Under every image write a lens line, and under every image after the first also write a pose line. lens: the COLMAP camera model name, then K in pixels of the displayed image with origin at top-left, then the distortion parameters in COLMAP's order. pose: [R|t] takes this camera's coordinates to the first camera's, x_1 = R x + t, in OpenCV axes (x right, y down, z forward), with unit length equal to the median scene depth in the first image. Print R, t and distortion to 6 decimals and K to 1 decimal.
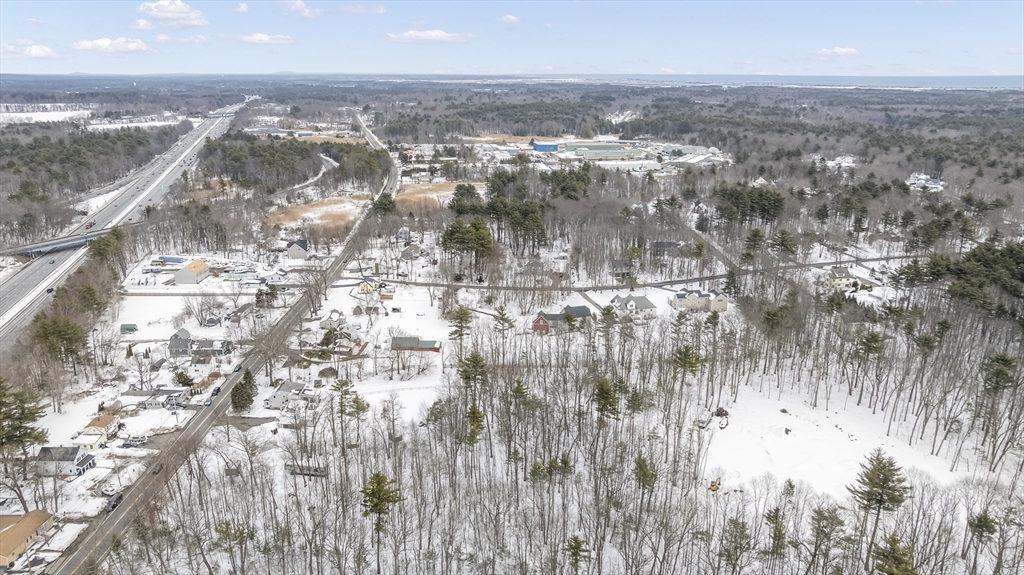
lens RADIAL K [[720.2, 0, 510.0], [0, 720.2, 291.6], [0, 0, 1]] dist [-0.024324, 0.014773]
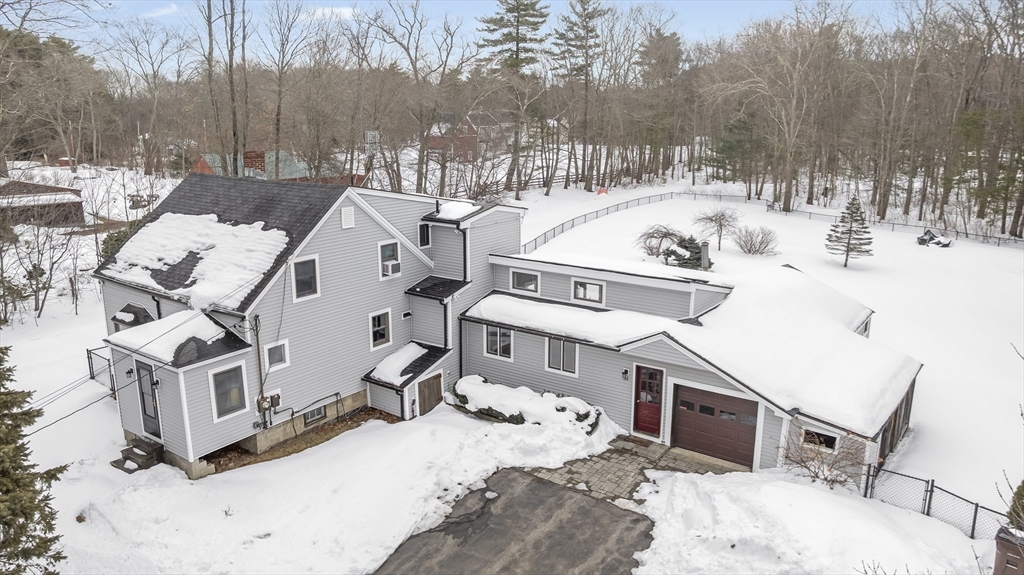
lens RADIAL K [[720.2, 0, 510.0], [0, 720.2, 291.6], [0, 0, 1]] dist [-0.024324, 0.014773]
pose [[0.591874, -0.190916, 0.783094, -0.307413], [0.234064, 0.970388, 0.059668, 0.121679], [-0.771297, 0.147979, 0.619034, 0.763634]]
